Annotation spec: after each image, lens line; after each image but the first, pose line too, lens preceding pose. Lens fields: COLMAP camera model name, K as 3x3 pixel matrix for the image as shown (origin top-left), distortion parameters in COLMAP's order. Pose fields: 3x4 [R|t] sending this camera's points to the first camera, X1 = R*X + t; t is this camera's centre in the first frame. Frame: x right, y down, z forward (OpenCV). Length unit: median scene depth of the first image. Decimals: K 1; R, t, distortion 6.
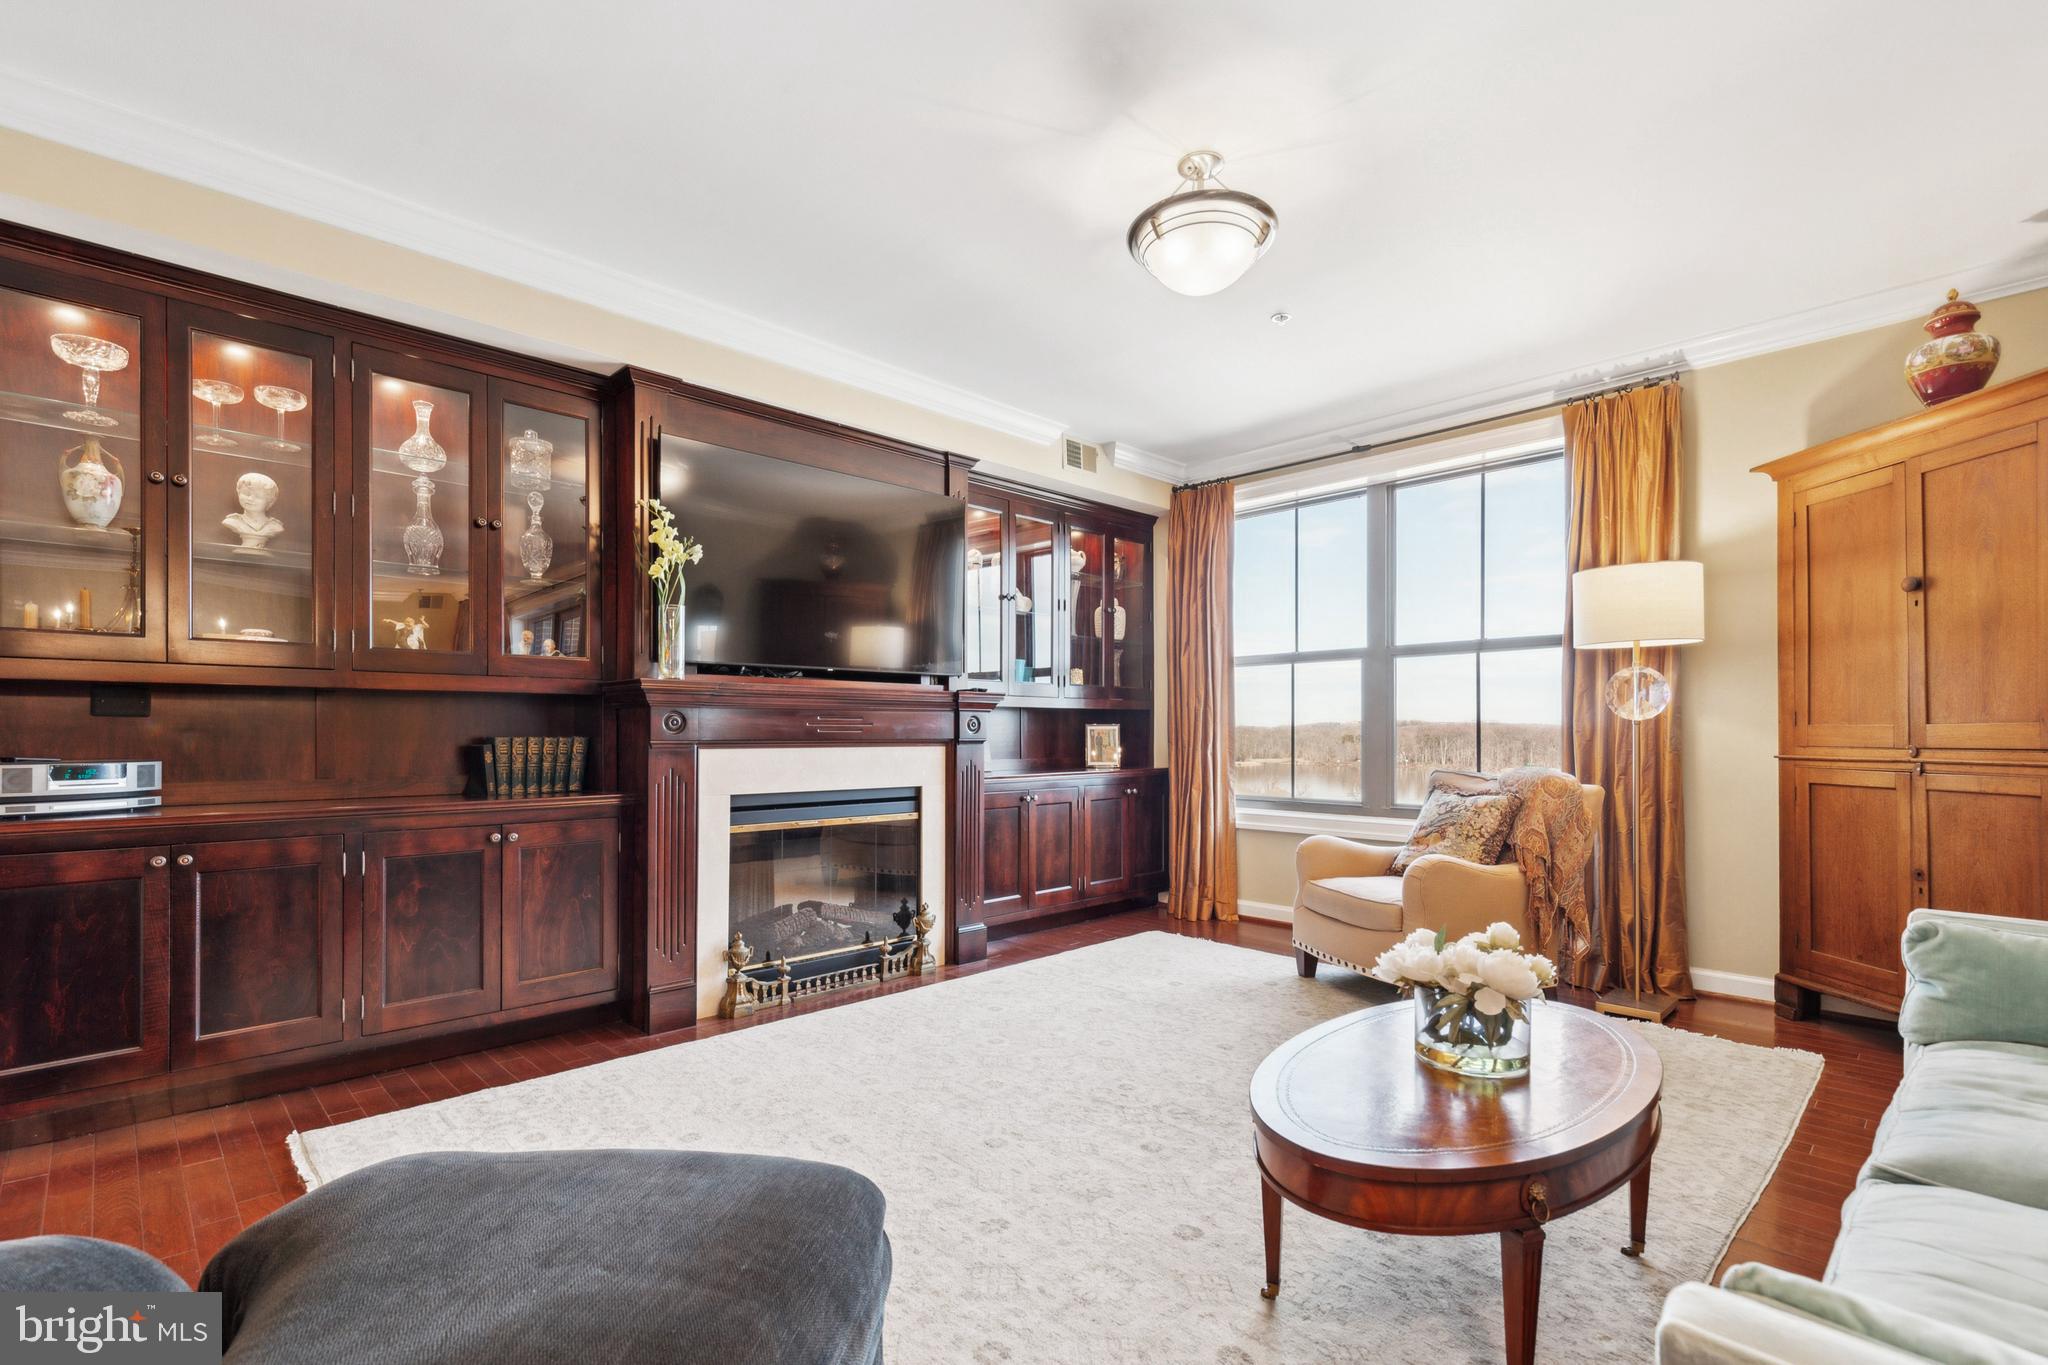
lens RADIAL K [[932.4, 0, 1017.1], [0, 932.4, 727.3], [0, 0, 1]] dist [-0.000072, -0.000338]
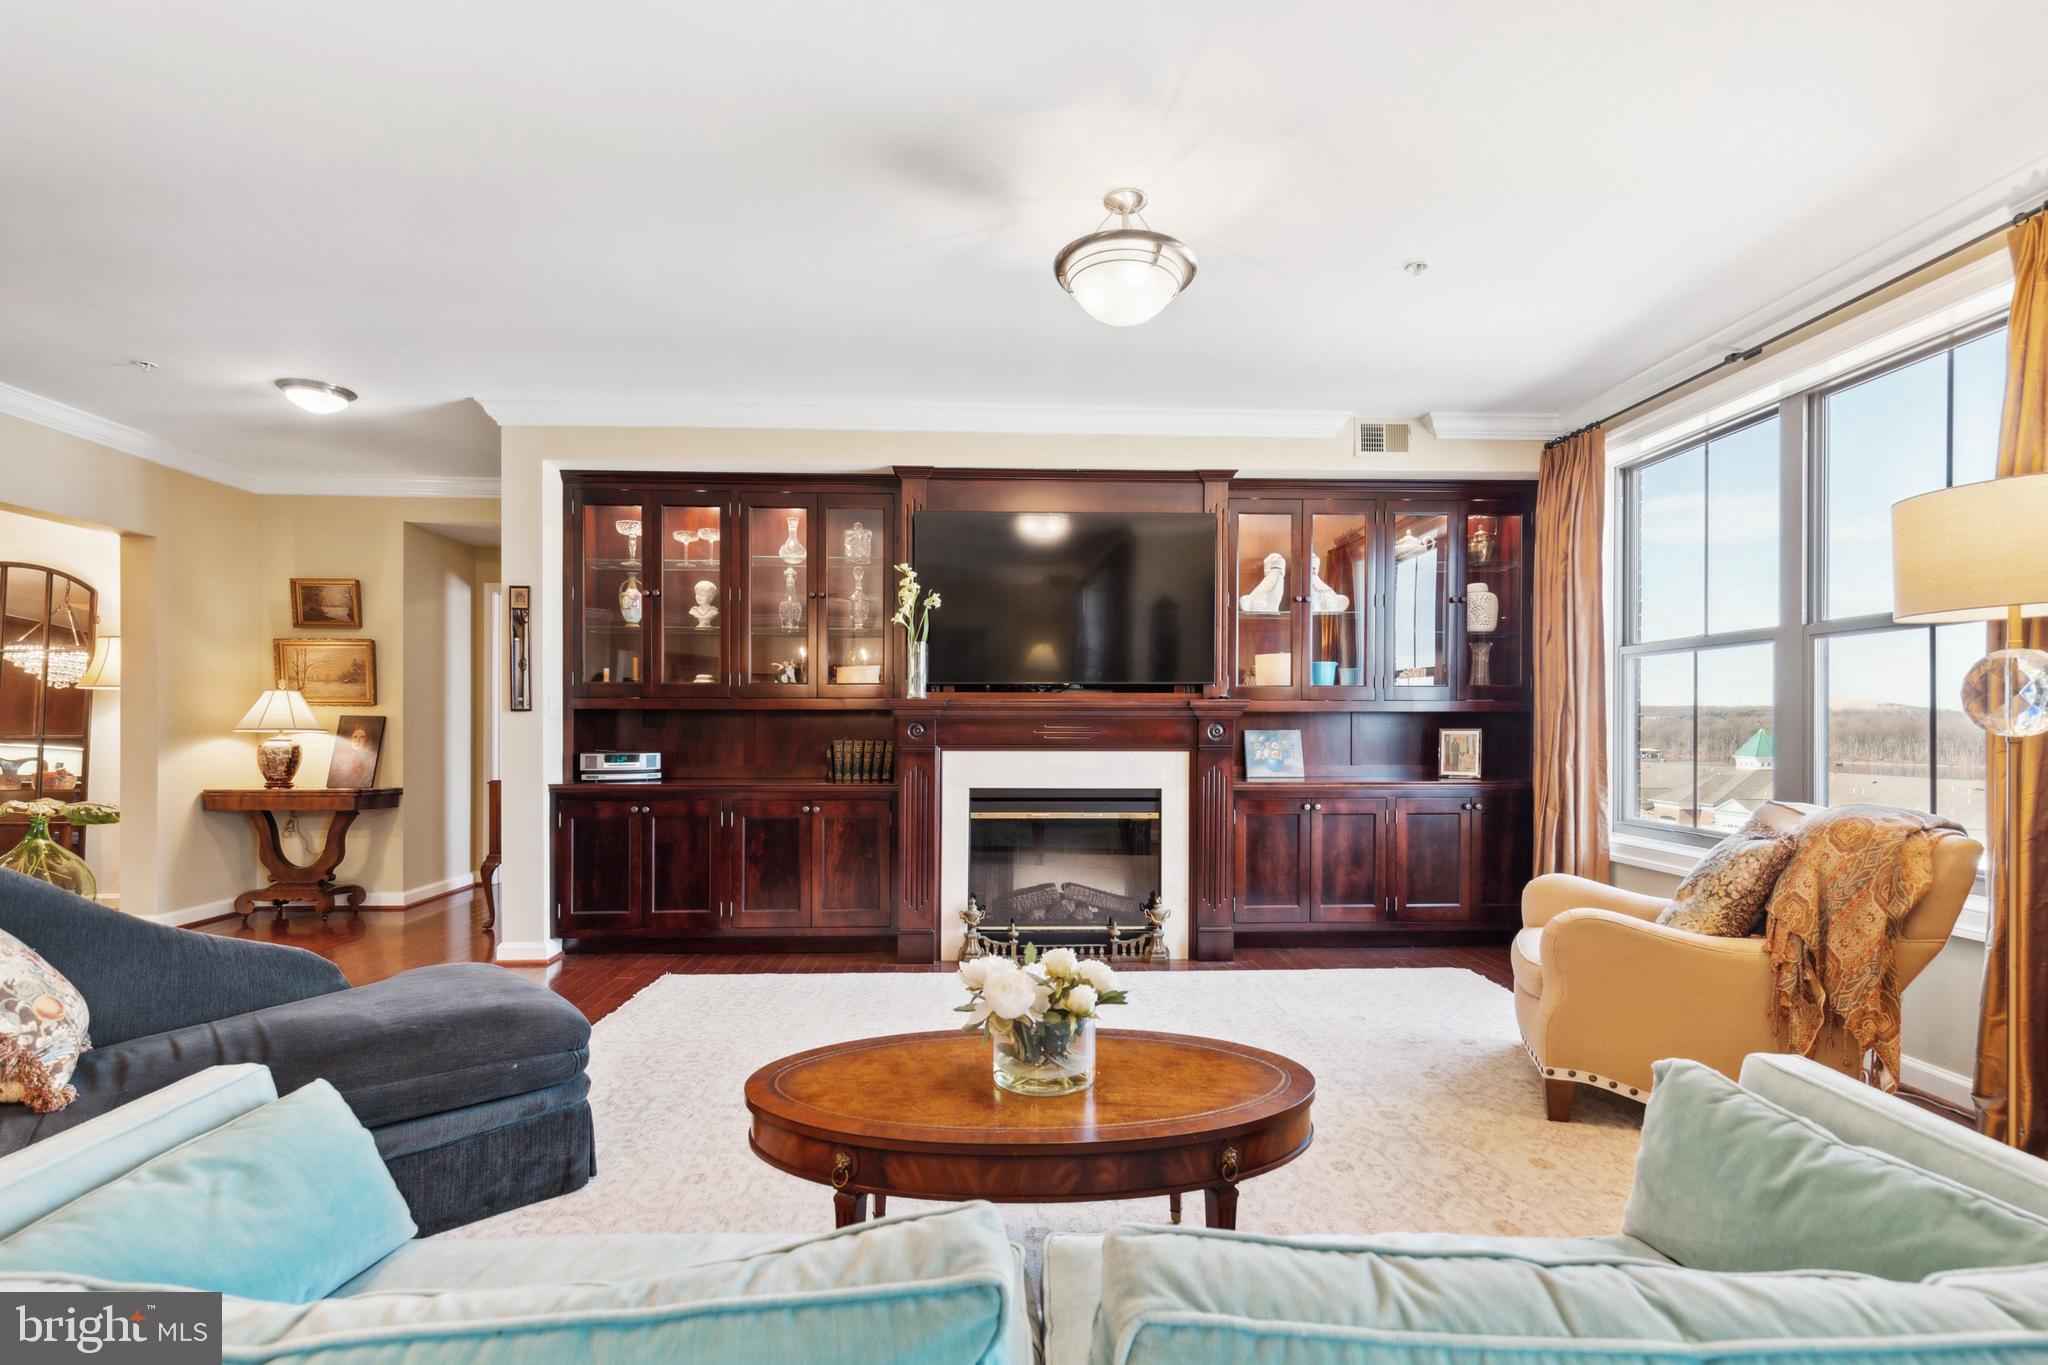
lens RADIAL K [[932.4, 0, 1017.1], [0, 932.4, 727.3], [0, 0, 1]] dist [-0.000072, -0.000338]
pose [[0.746880, 0.004471, -0.664944, 0.557046], [0.001285, 0.999966, 0.008167, -0.019009], [0.664958, -0.006954, 0.746848, 0.100147]]
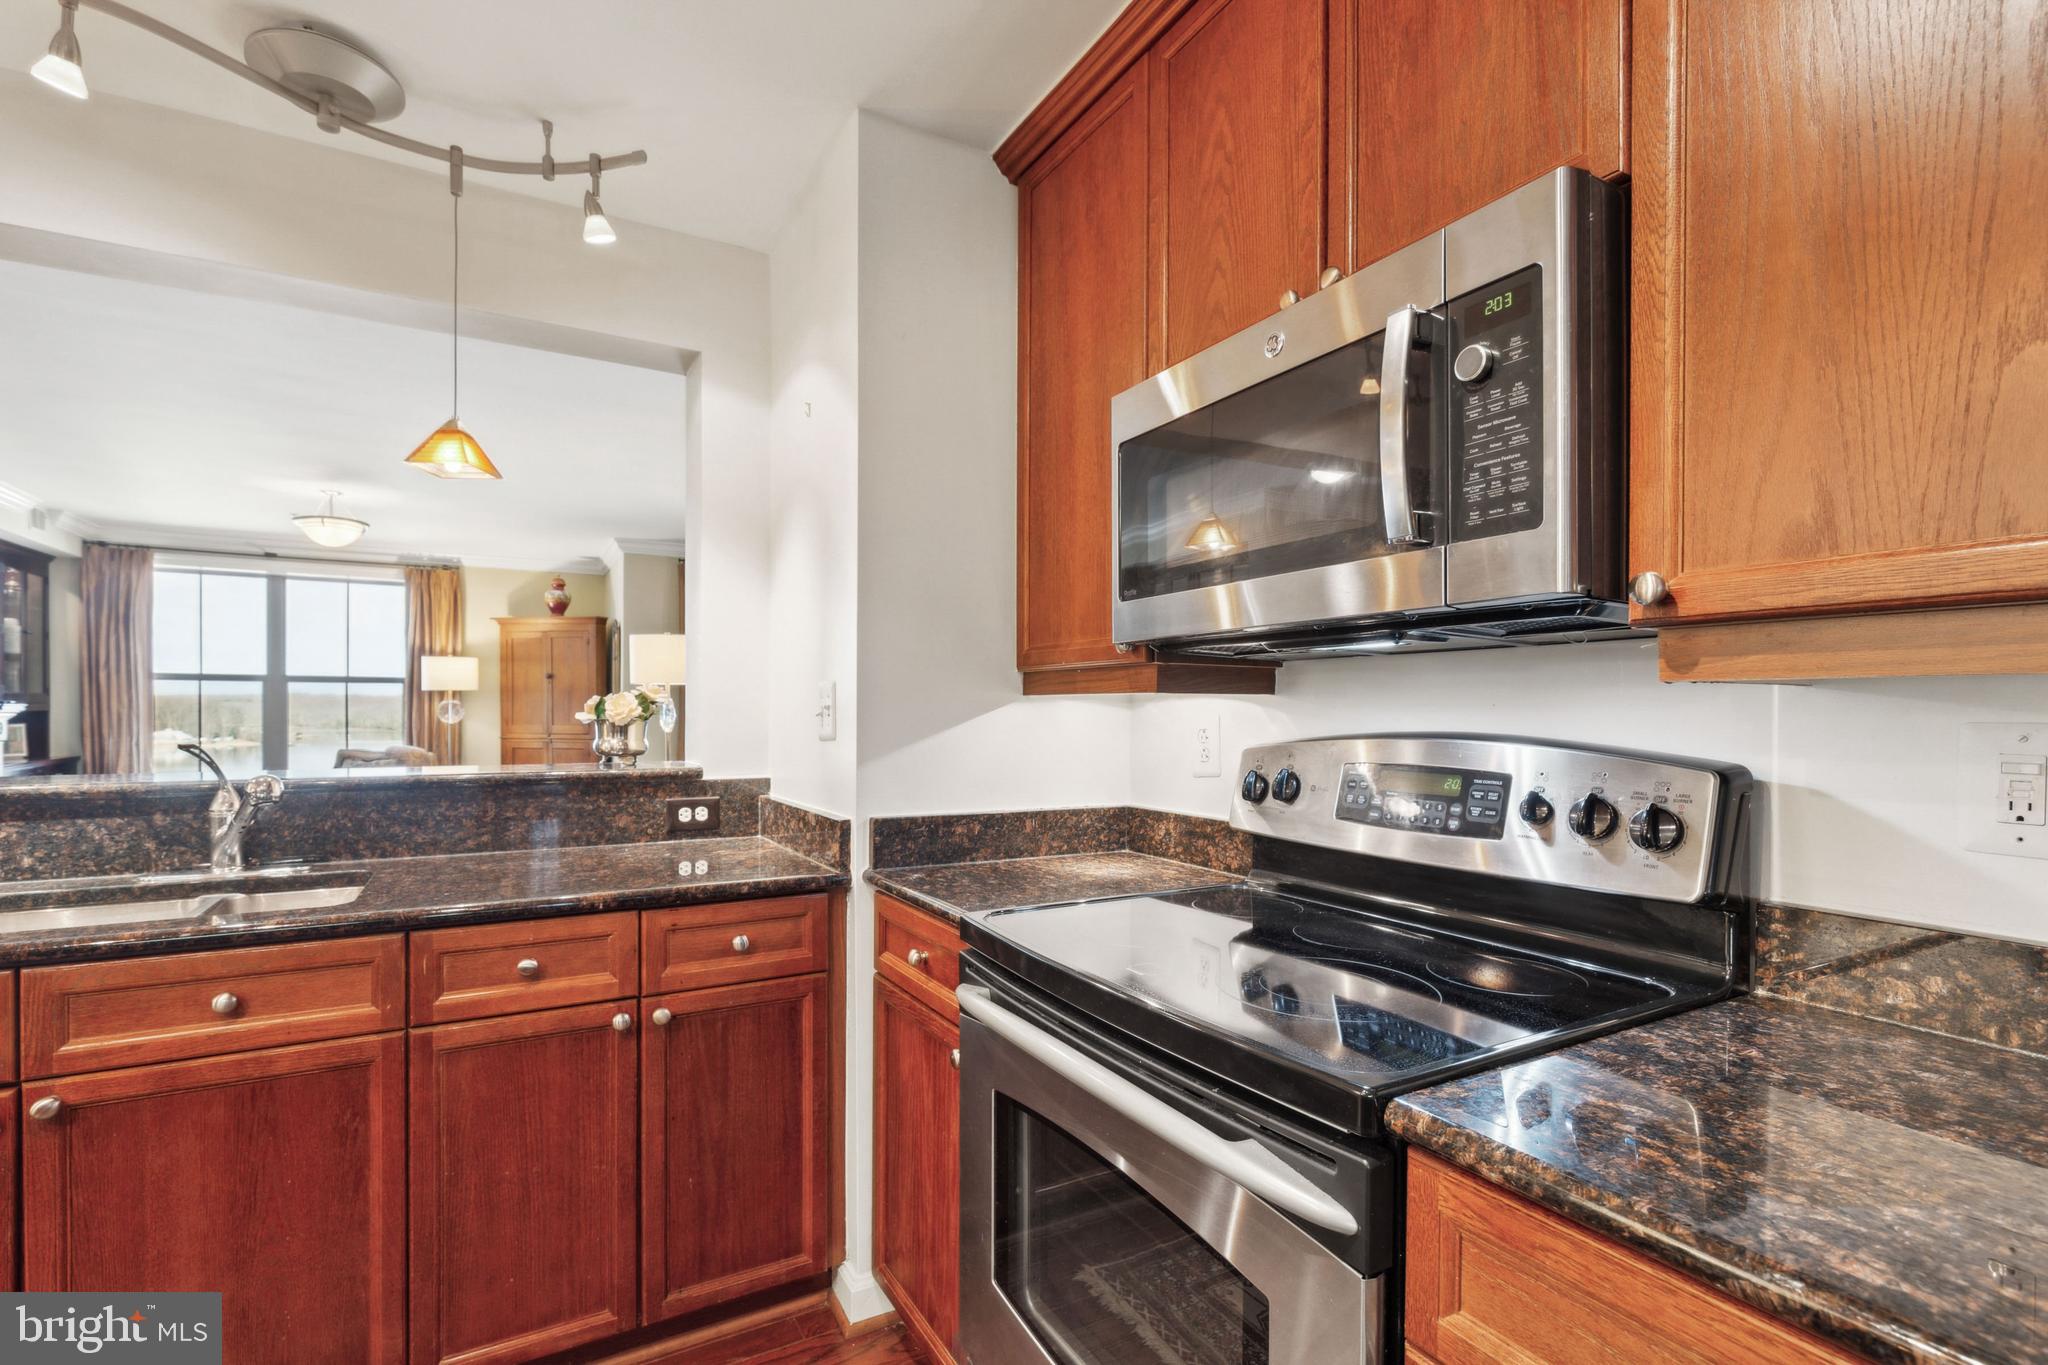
lens RADIAL K [[930.8, 0, 1010.9], [0, 930.8, 717.2], [0, 0, 1]] dist [-0.002973, -0.000421]
pose [[0.256785, -0.006588, 0.966446, -1.133427], [-0.010609, 0.999897, 0.009635, -0.056216], [-0.966410, -0.012727, 0.256689, -0.874578]]
